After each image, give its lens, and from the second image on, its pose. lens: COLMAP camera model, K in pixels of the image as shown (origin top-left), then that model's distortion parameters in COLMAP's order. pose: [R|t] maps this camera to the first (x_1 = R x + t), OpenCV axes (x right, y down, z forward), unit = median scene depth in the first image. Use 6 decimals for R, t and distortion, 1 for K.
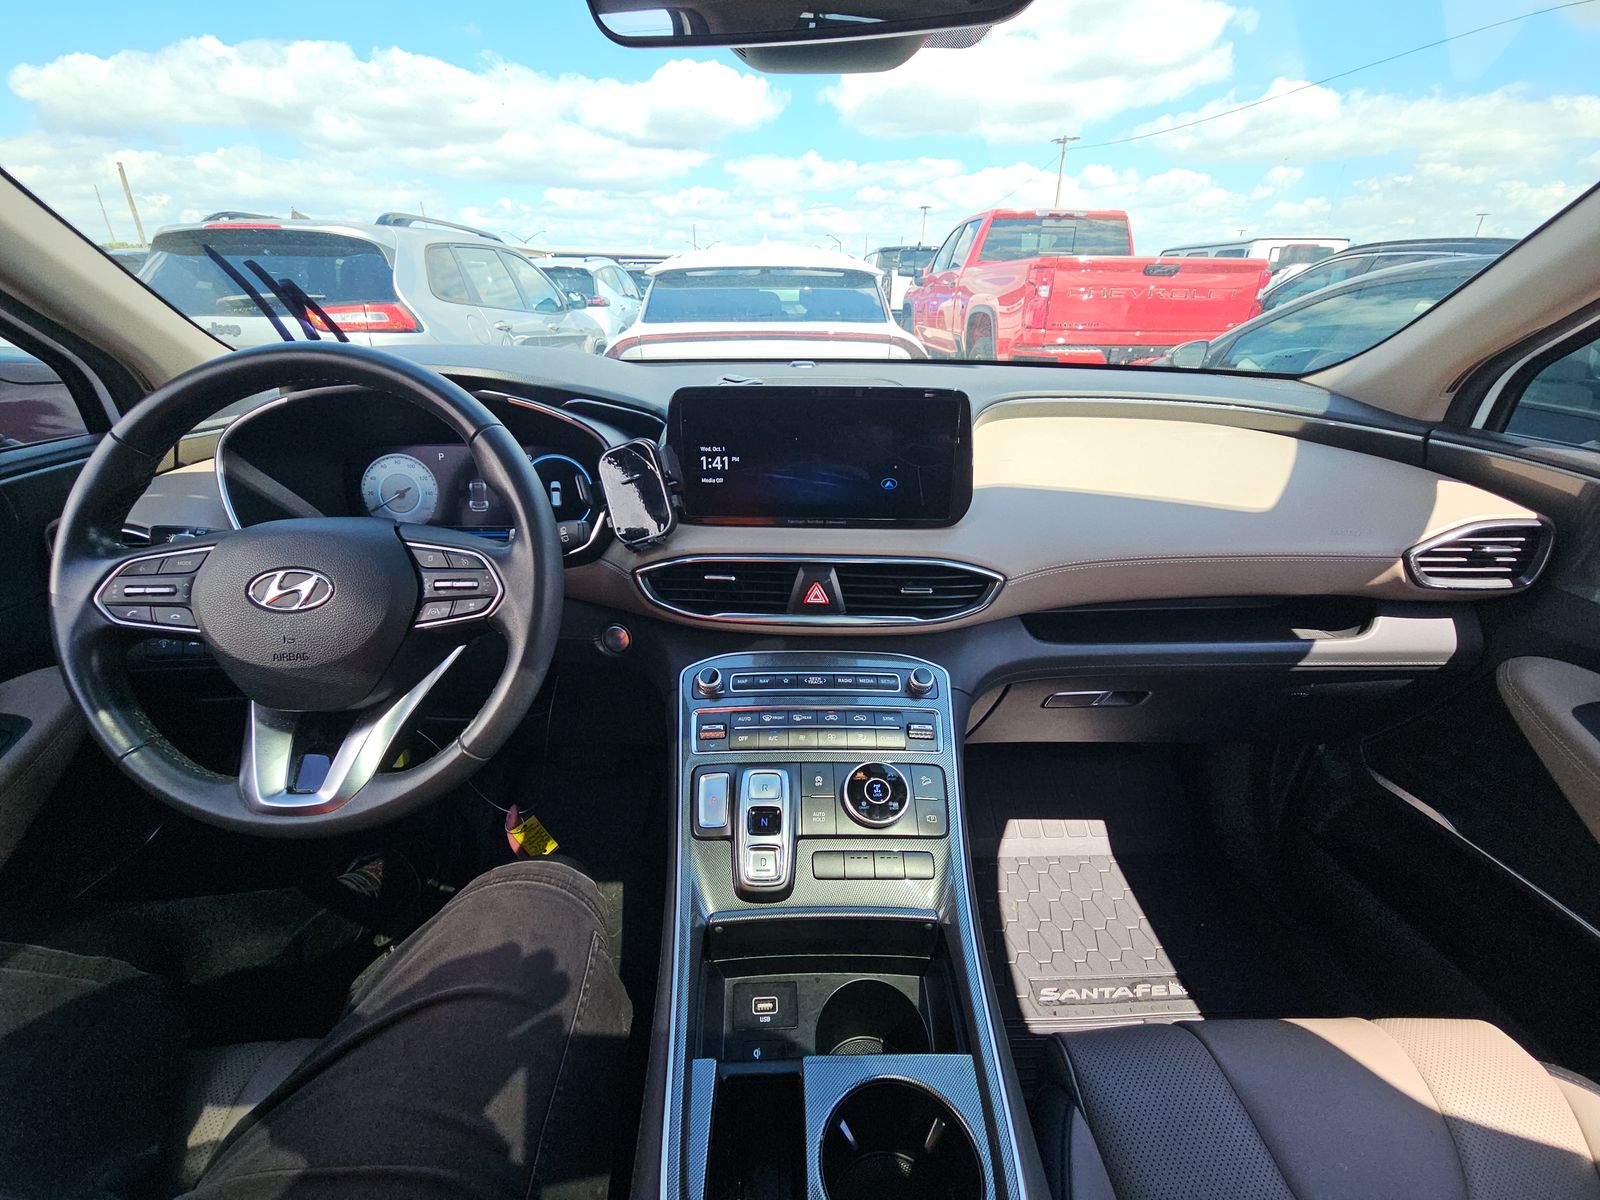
lens RADIAL K [[643.2, 0, 799.2], [0, 643.2, 601.0], [0, 0, 1]] dist [0.000404, -0.000252]
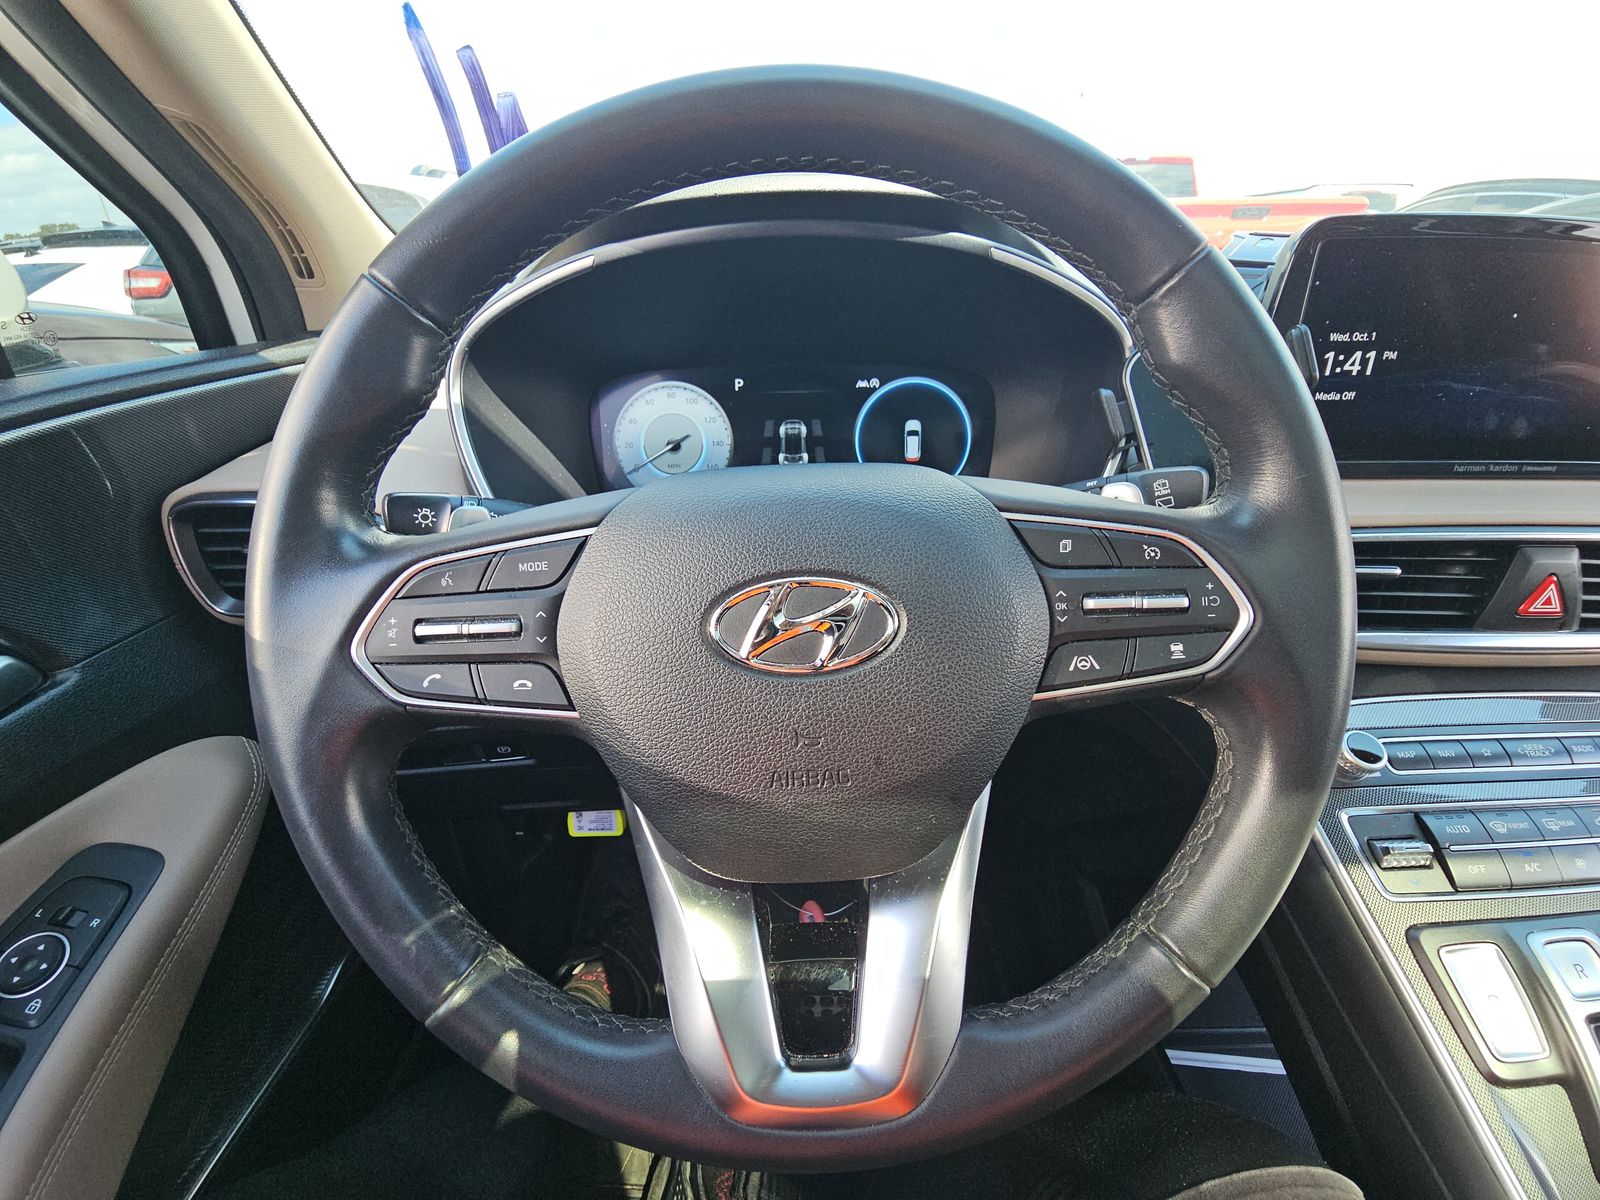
lens RADIAL K [[643.2, 0, 800.0], [0, 643.2, 601.4], [0, 0, 1]] dist [0.000404, -0.000252]
pose [[0.999776, -0.017813, -0.011387, -0.632059], [0.018212, 0.999188, 0.035948, -0.039073], [0.010737, -0.036148, 0.999289, 0.451056]]
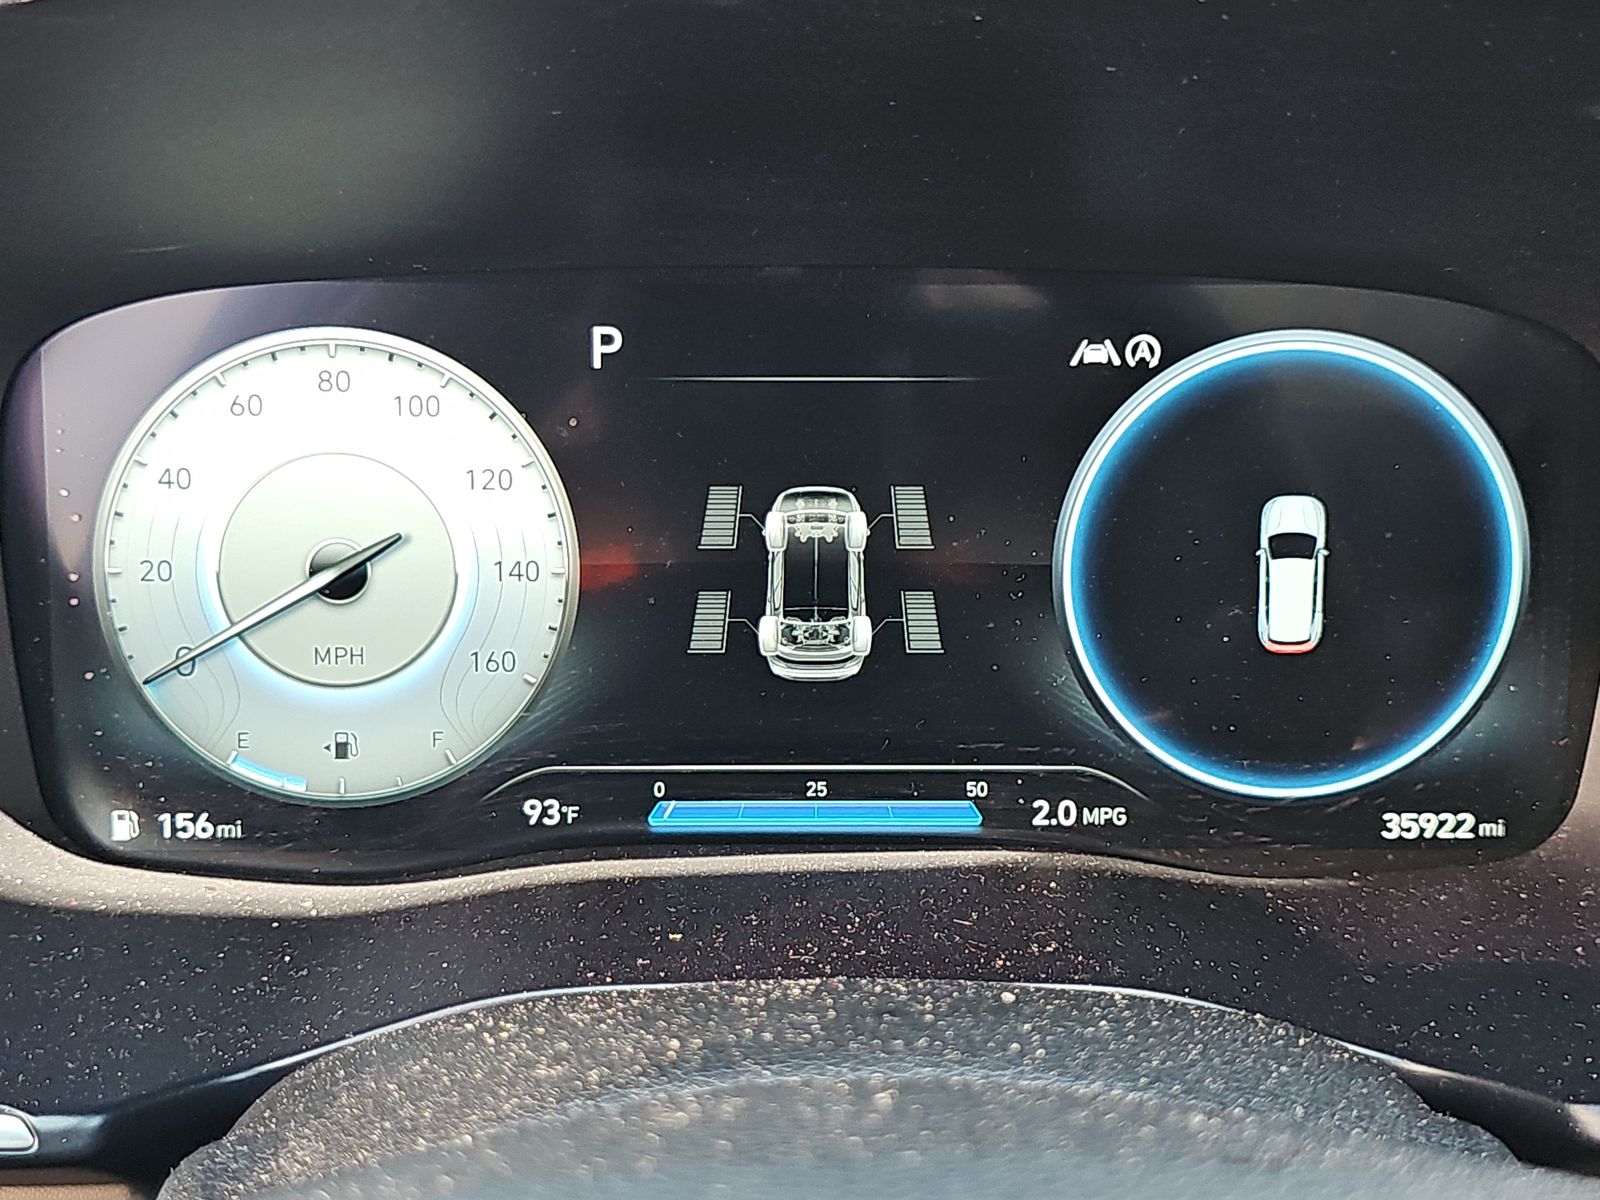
lens RADIAL K [[1073.2, 0, 799.5], [0, 1073.2, 600.4], [0, 0, 1]] dist [0.033885, -0.000195]
pose [[0.999994, -0.000242, -0.003406, -0.650988], [-0.000053, 0.996252, -0.086501, -0.176288], [0.003414, 0.086501, 0.996246, 0.944370]]
